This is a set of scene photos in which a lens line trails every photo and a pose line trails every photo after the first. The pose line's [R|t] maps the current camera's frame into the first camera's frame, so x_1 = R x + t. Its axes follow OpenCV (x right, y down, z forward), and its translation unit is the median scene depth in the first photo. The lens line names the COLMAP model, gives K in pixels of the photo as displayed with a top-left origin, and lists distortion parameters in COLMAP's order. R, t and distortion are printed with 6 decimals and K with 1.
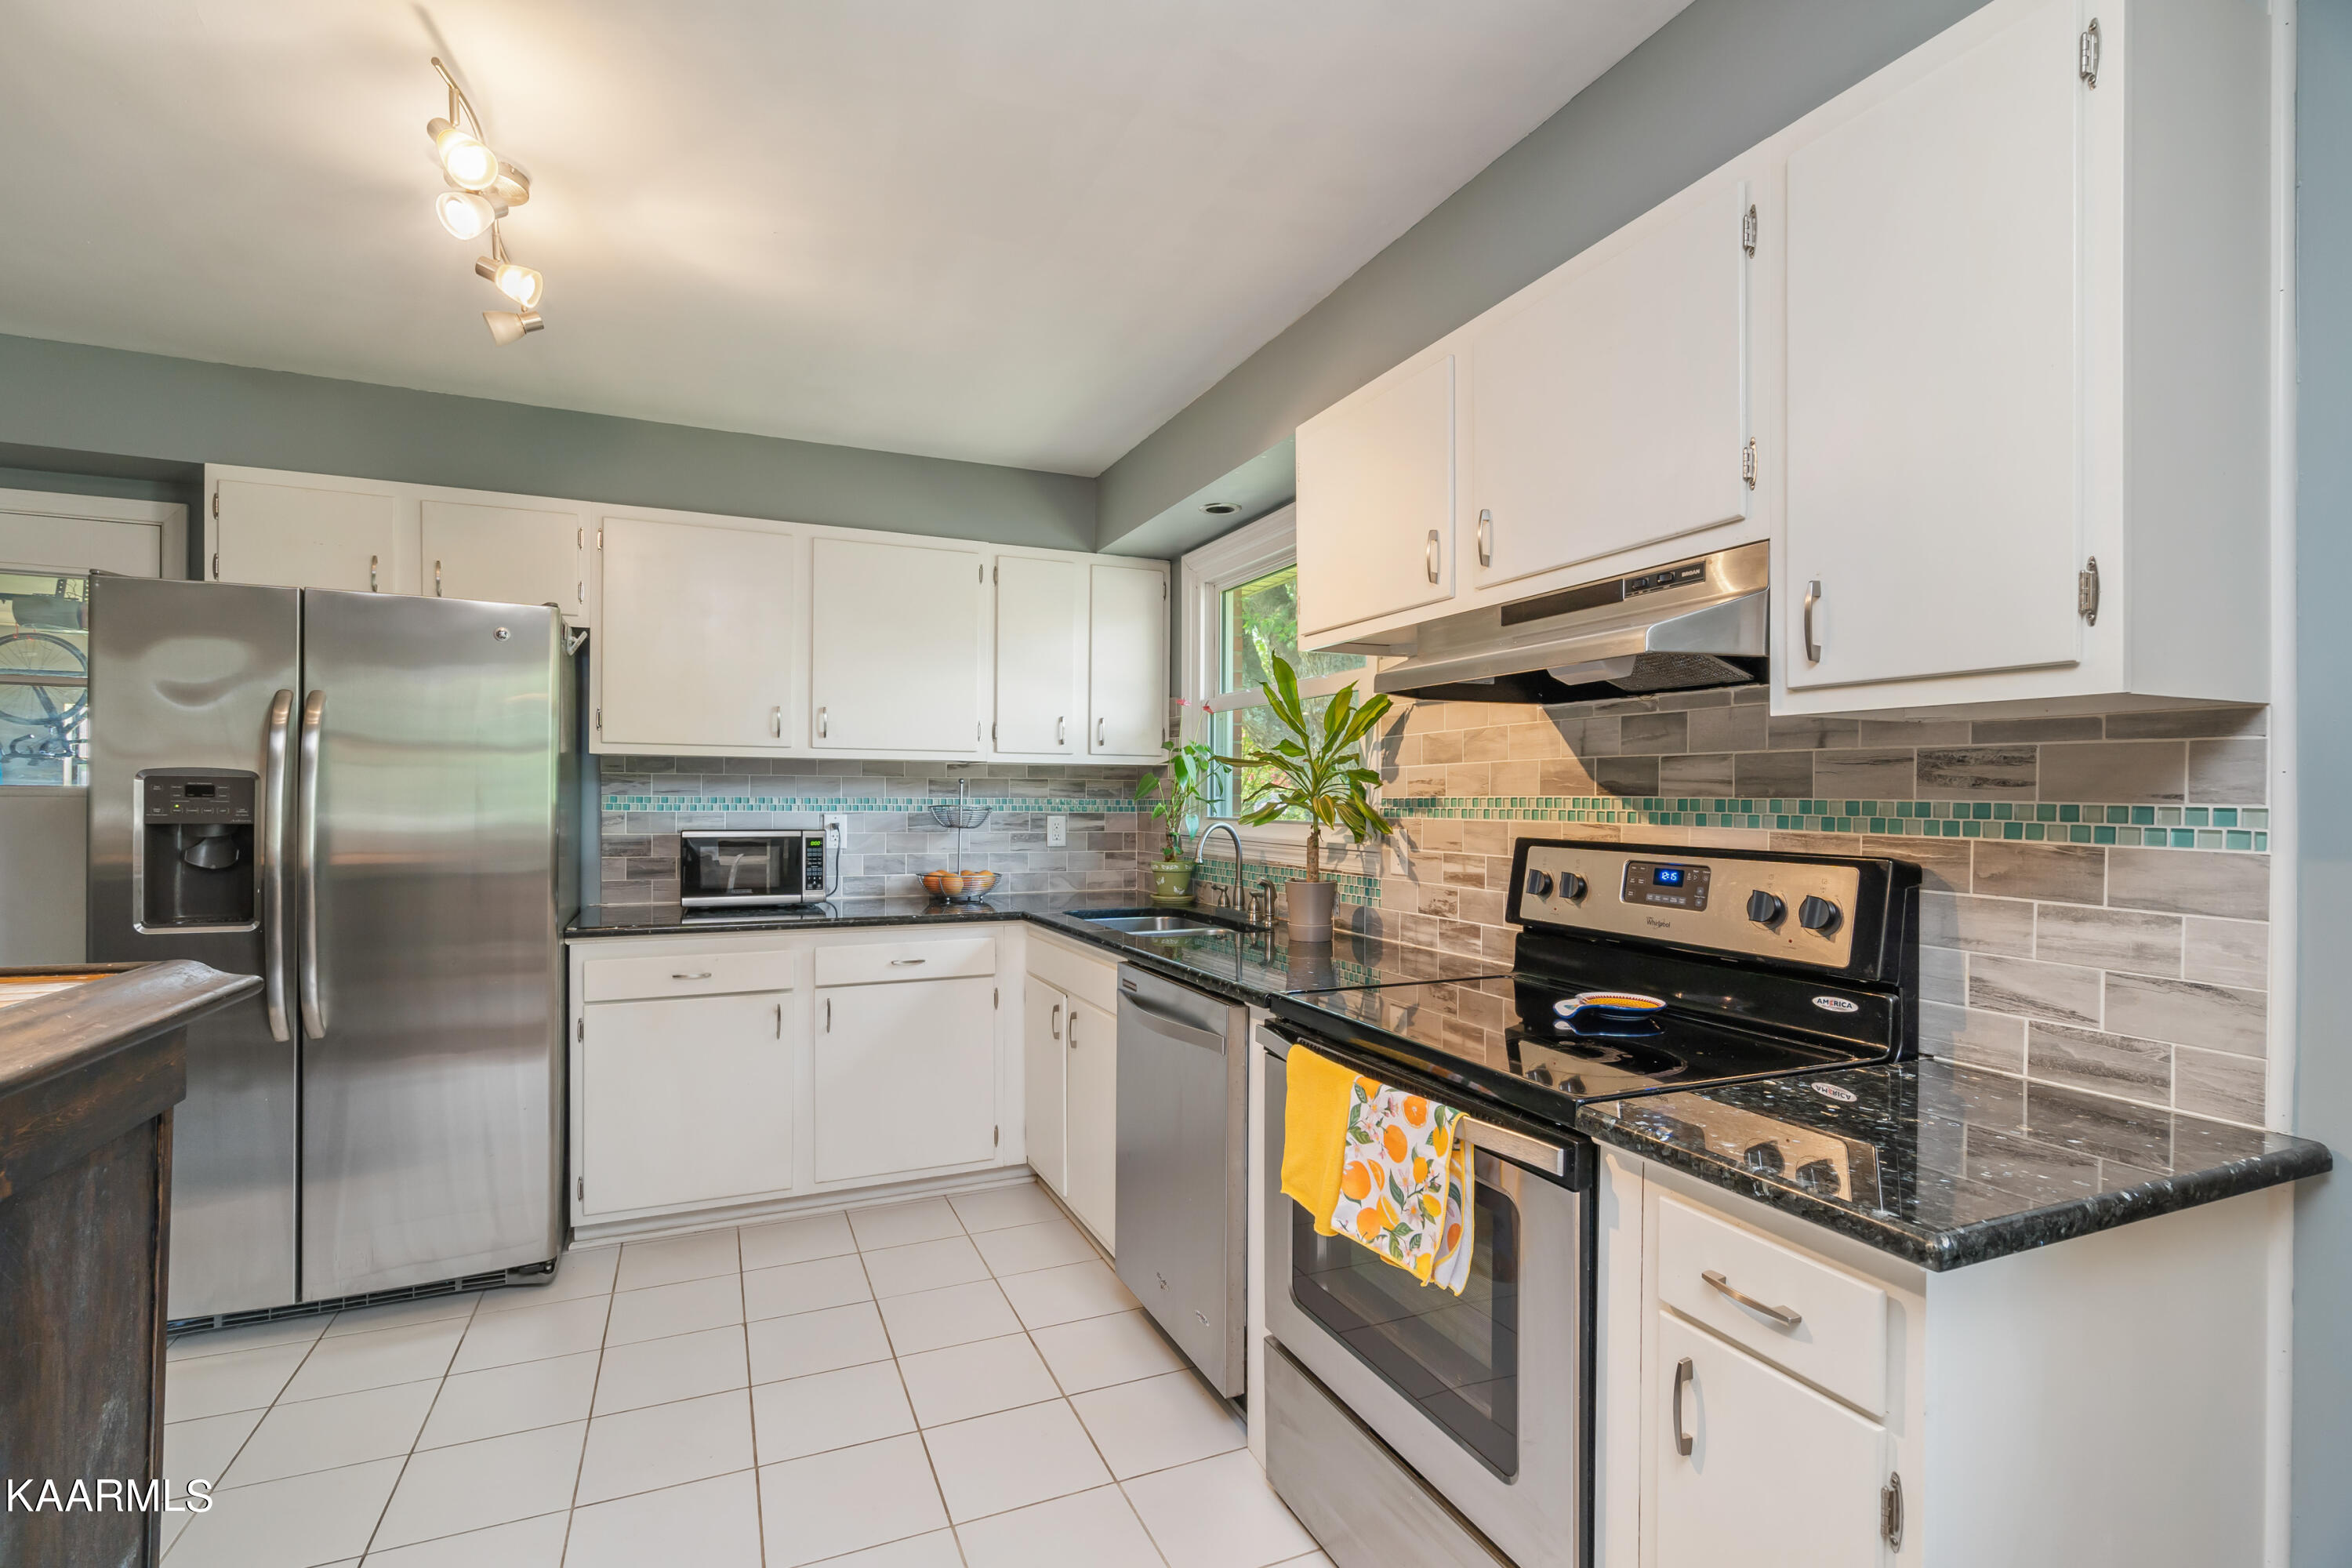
lens RADIAL K [[1080.4, 0, 1161.4], [0, 1080.4, 795.2], [0, 0, 1]] dist [0.003962, -0.000004]
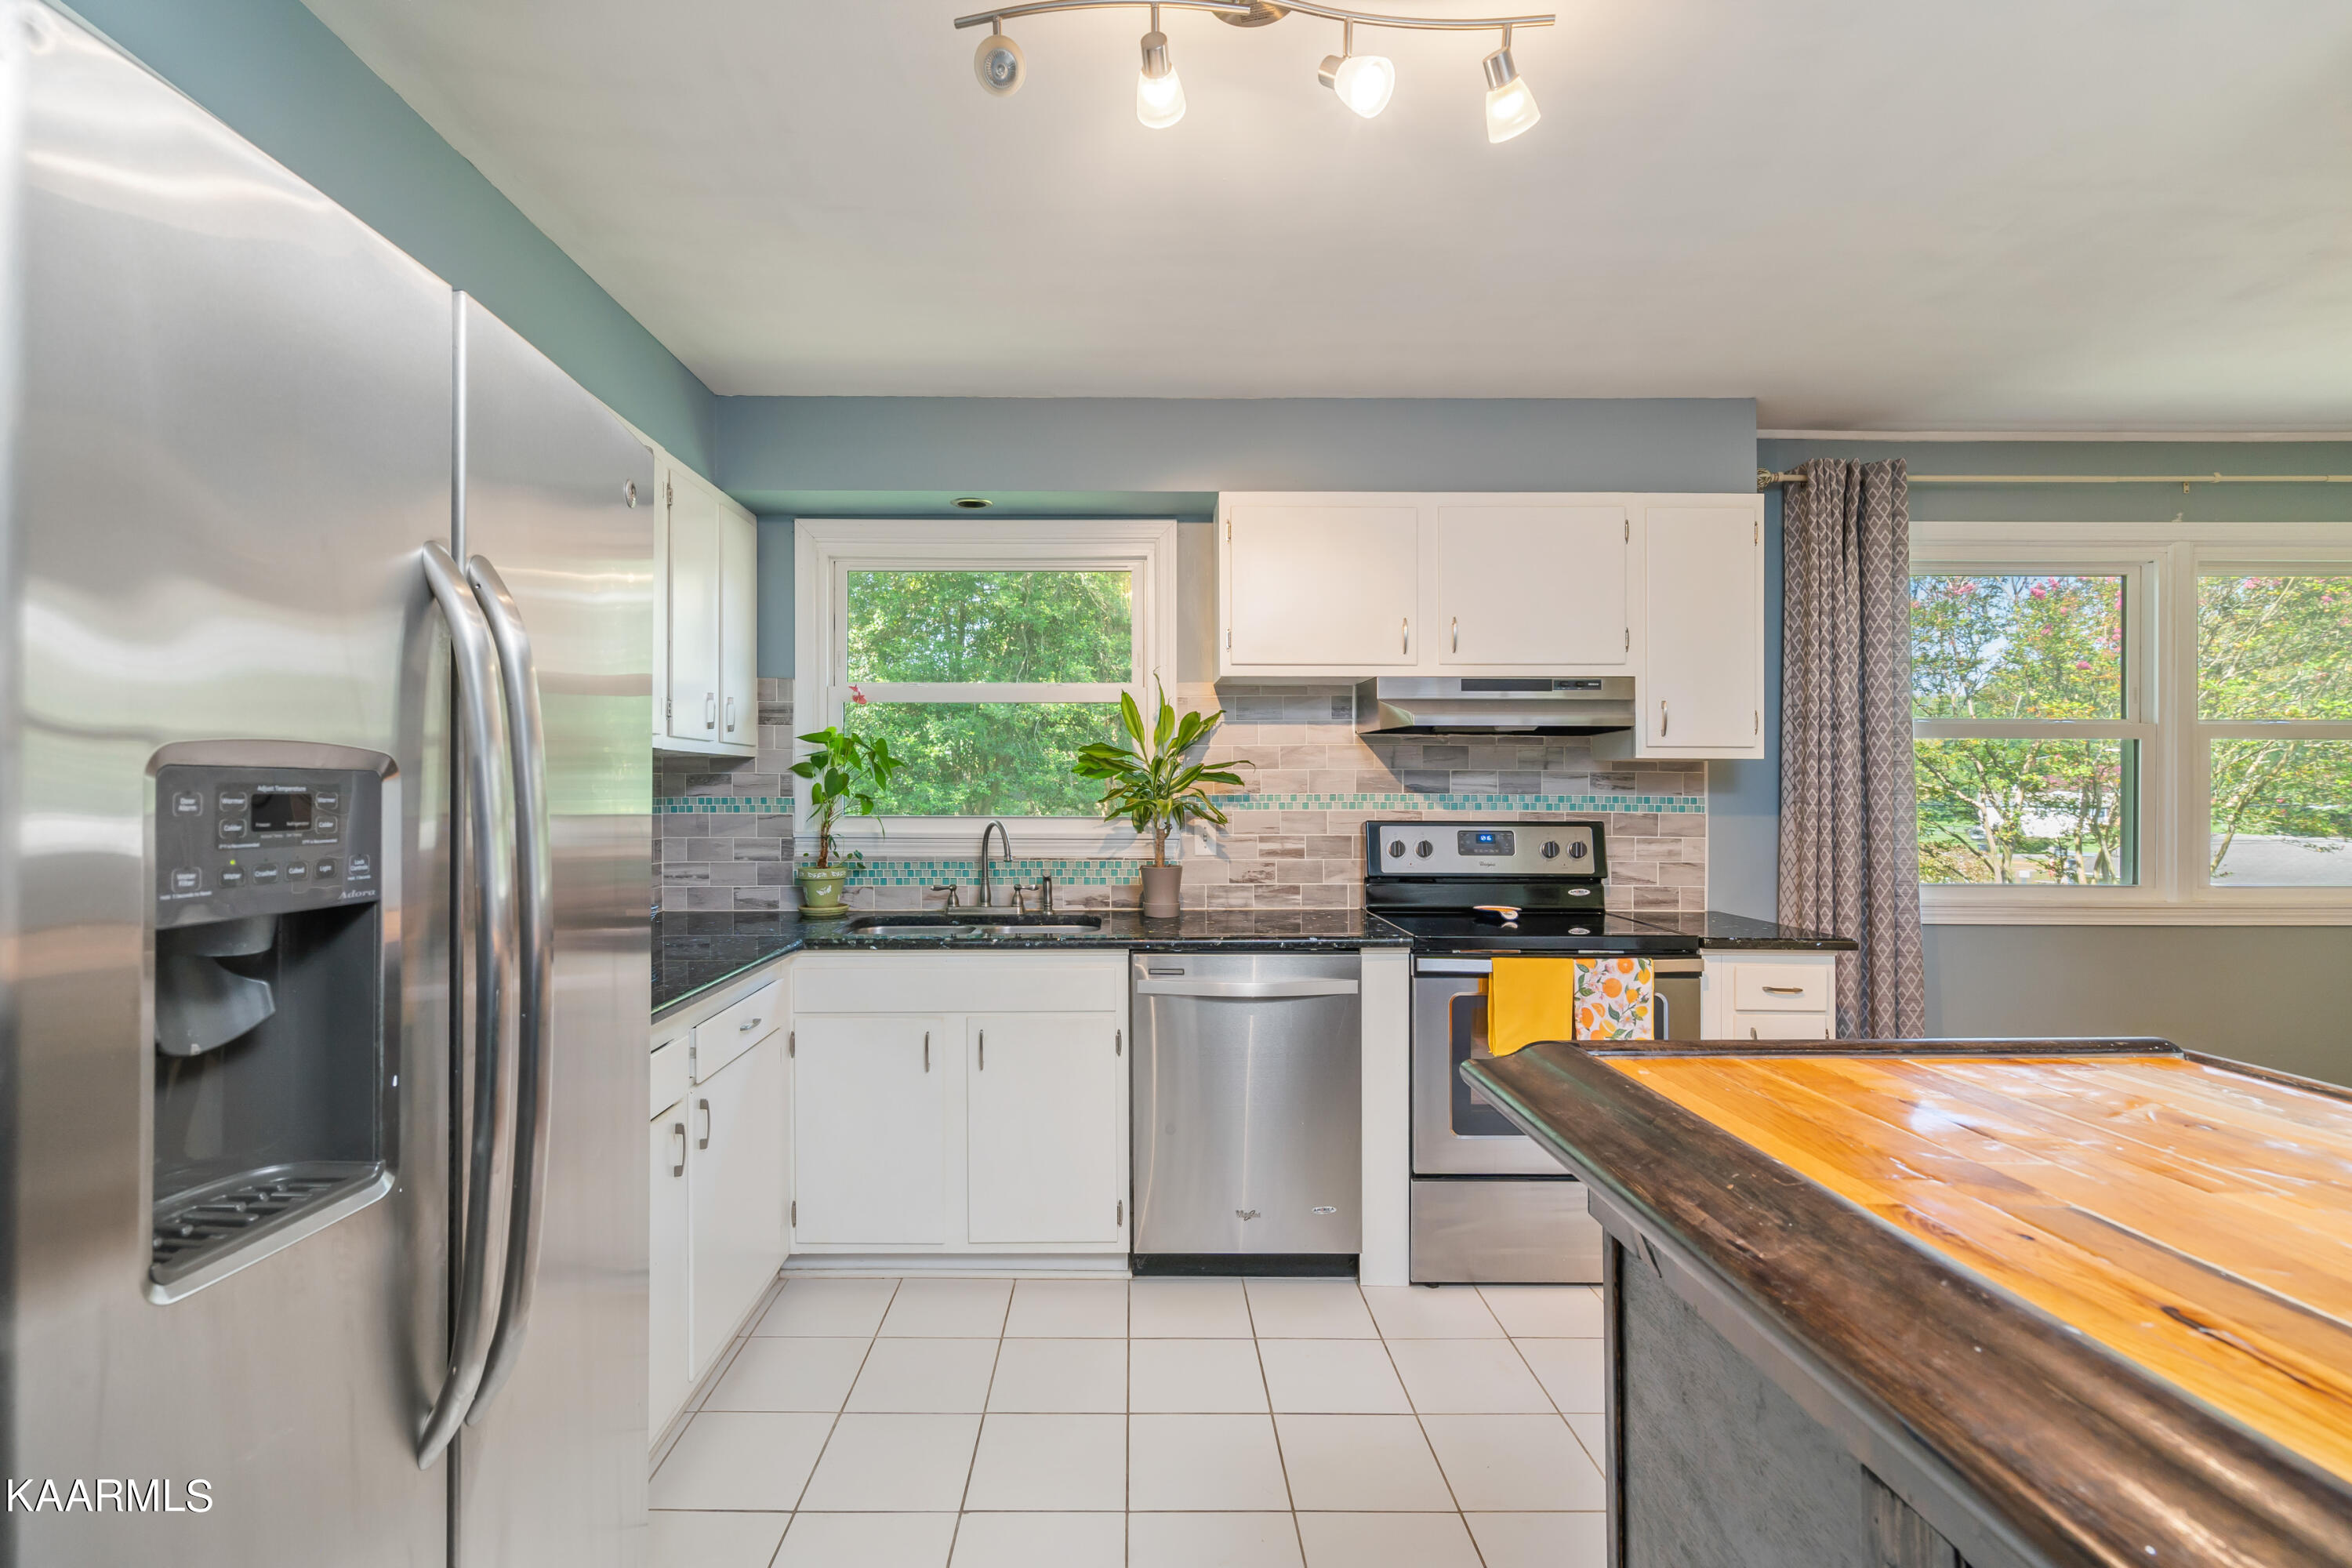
lens RADIAL K [[1080.4, 0, 1178.7], [0, 1080.4, 785.0], [0, 0, 1]] dist [0.003962, -0.000004]
pose [[0.372689, -0.001607, 0.927955, -1.097610], [-0.001603, 0.999996, 0.002375, -0.013498], [-0.927955, -0.002372, 0.372685, 0.631854]]
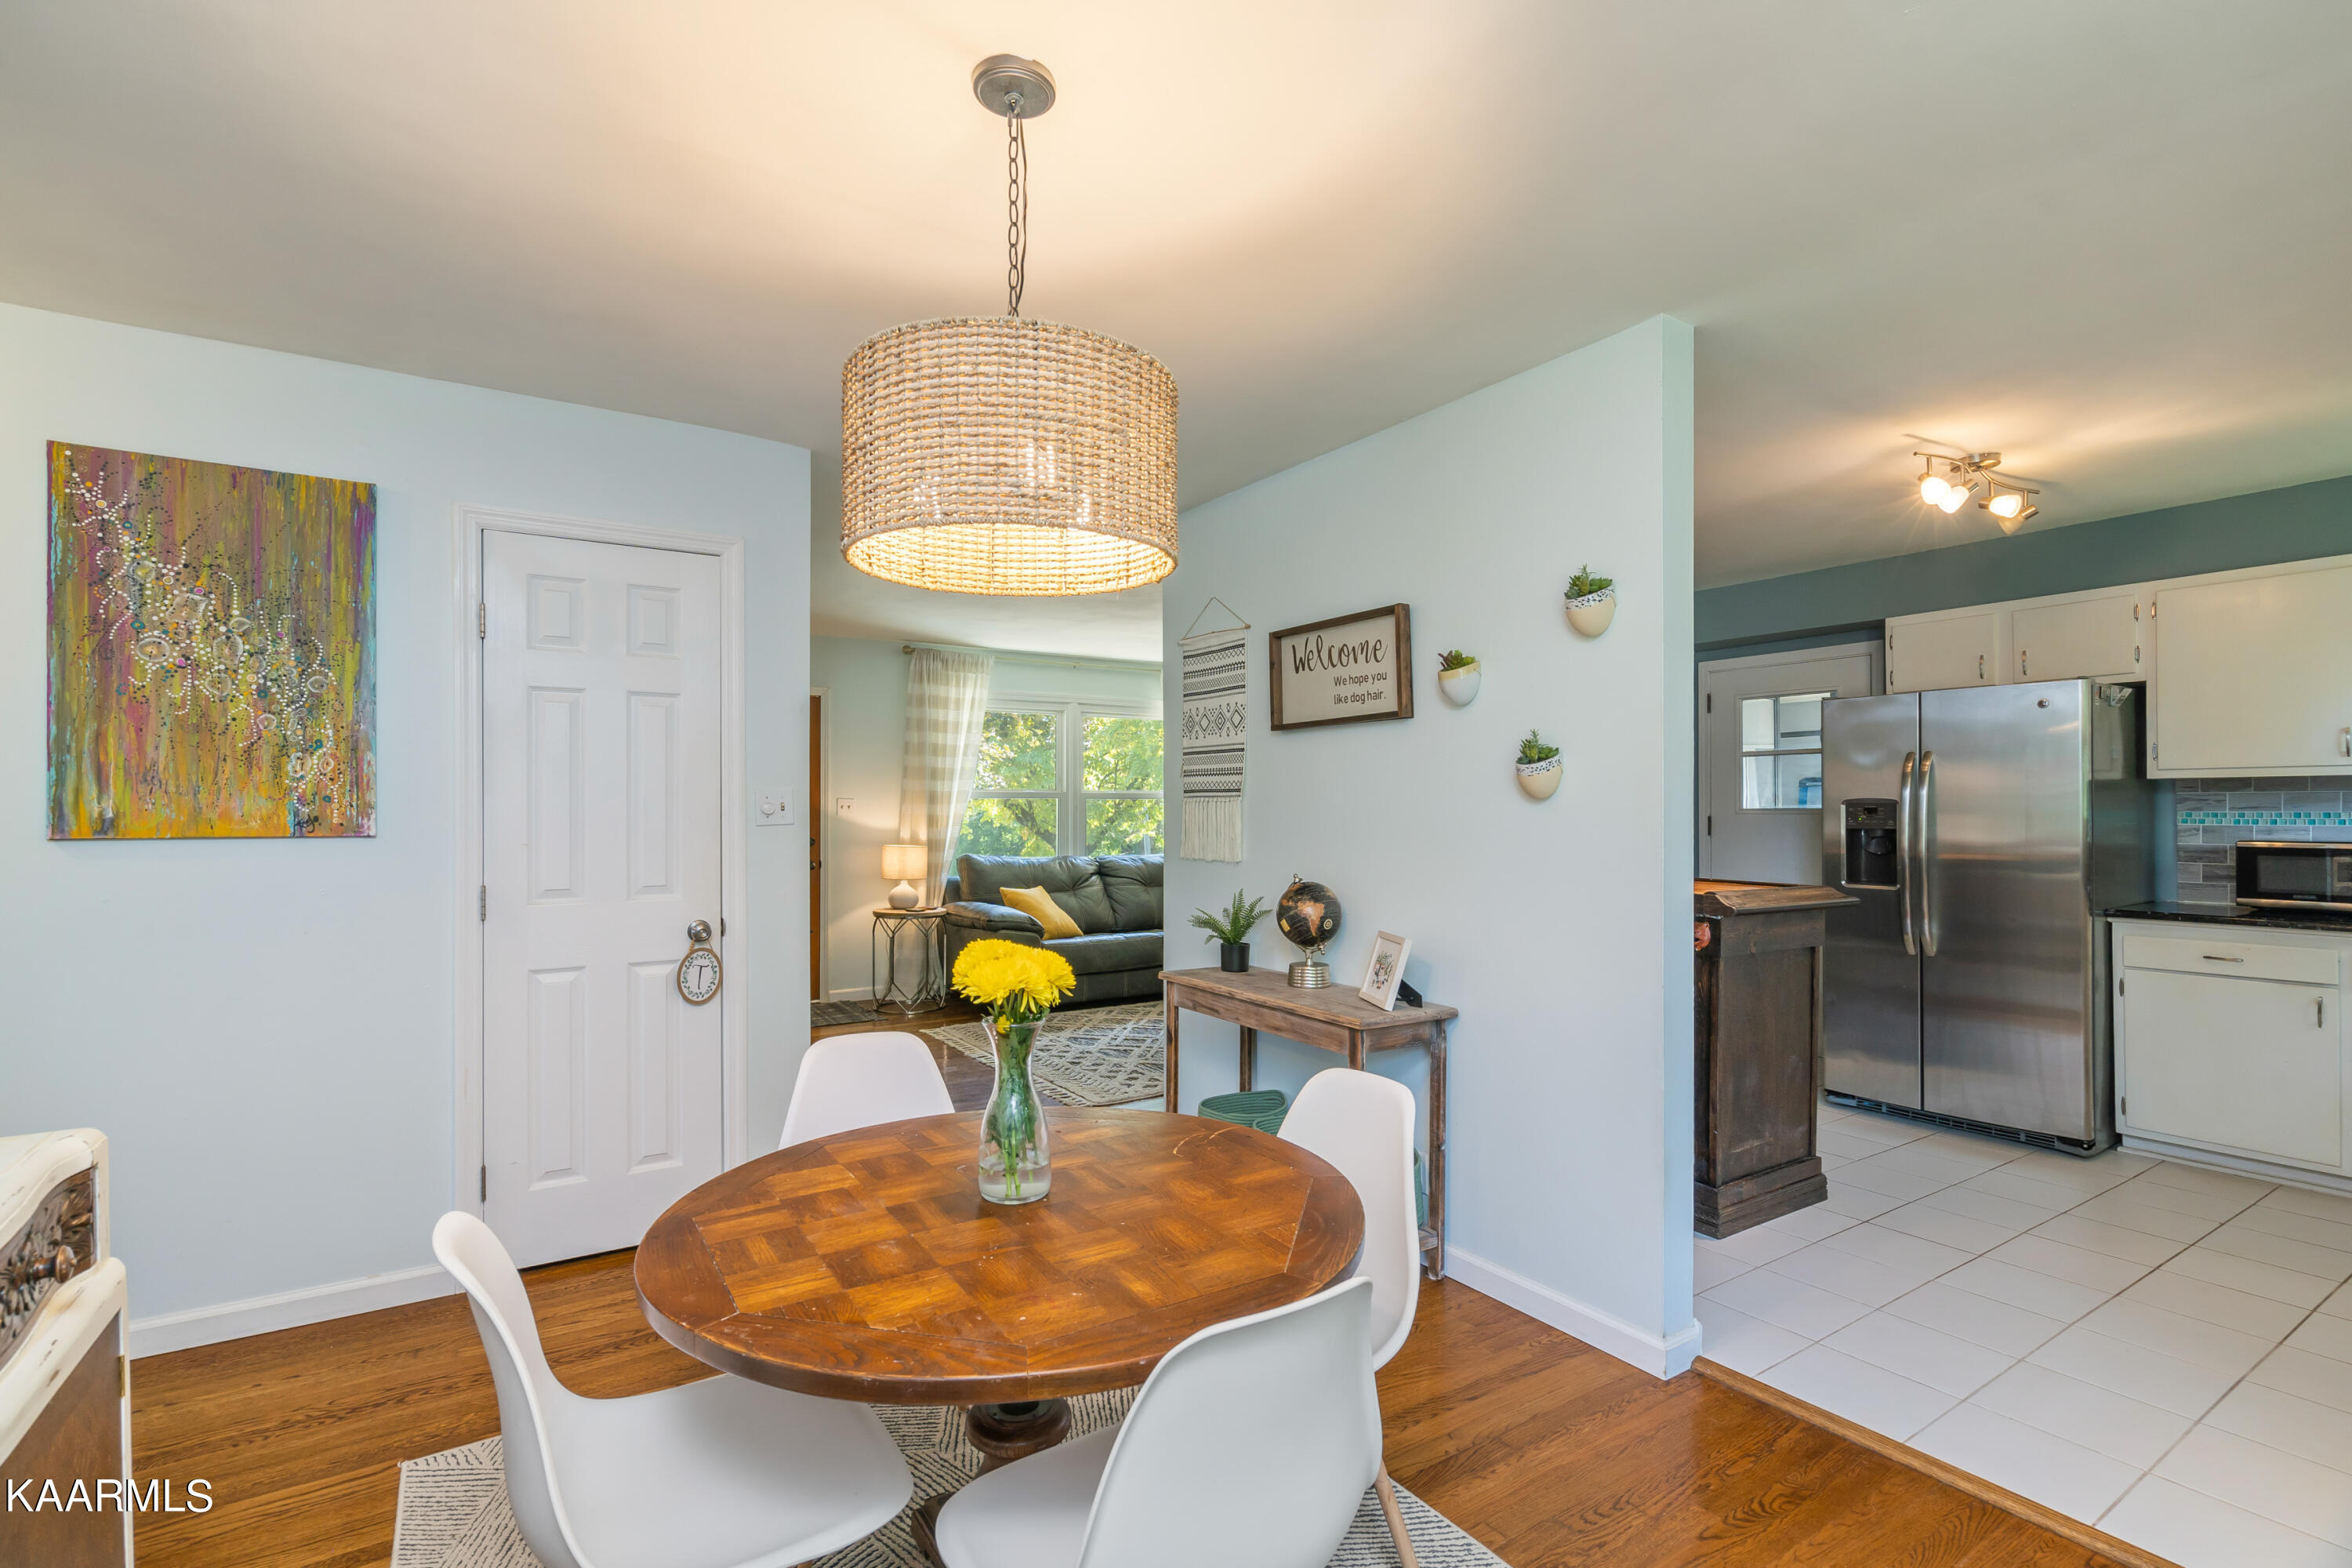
lens RADIAL K [[1080.4, 0, 1162.9], [0, 1080.4, 803.1], [0, 0, 1]] dist [0.003962, -0.000004]
pose [[0.160670, -0.013503, -0.986916, 0.712982], [0.005885, 0.999902, -0.012723, -0.001201], [0.986991, -0.003764, 0.160733, -0.460225]]
